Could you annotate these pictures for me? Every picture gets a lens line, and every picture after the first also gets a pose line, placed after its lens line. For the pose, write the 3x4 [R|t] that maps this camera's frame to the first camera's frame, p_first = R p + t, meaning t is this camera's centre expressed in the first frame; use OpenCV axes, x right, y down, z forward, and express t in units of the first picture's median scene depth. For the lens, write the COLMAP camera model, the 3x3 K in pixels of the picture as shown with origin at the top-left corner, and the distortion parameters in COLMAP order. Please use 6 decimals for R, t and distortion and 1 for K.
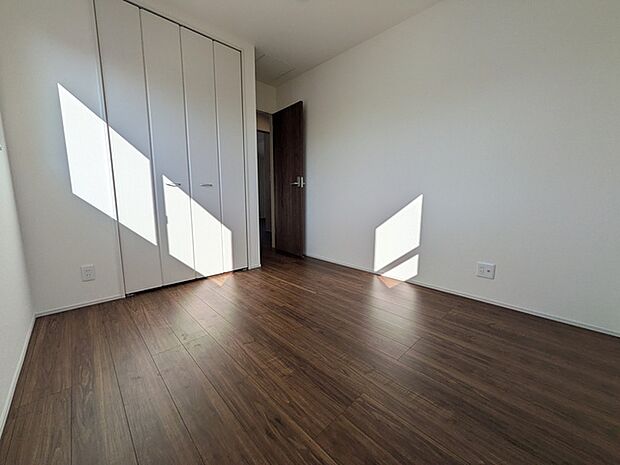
lens RADIAL K [[247.3, 0, 309.2], [0, 247.3, 229.6], [0, 0, 1]] dist [-0.001418, -0.000075]
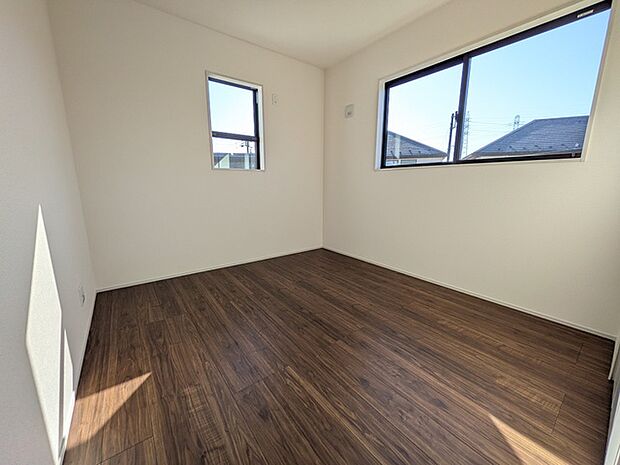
lens RADIAL K [[251.1, 0, 313.0], [0, 251.1, 234.7], [0, 0, 1]] dist [-0.001484, -0.000155]
pose [[-0.995452, -0.025184, 0.091874, -0.098550], [0.005889, 0.946312, 0.323202, -0.290074], [-0.095080, 0.322273, -0.941860, 1.759082]]
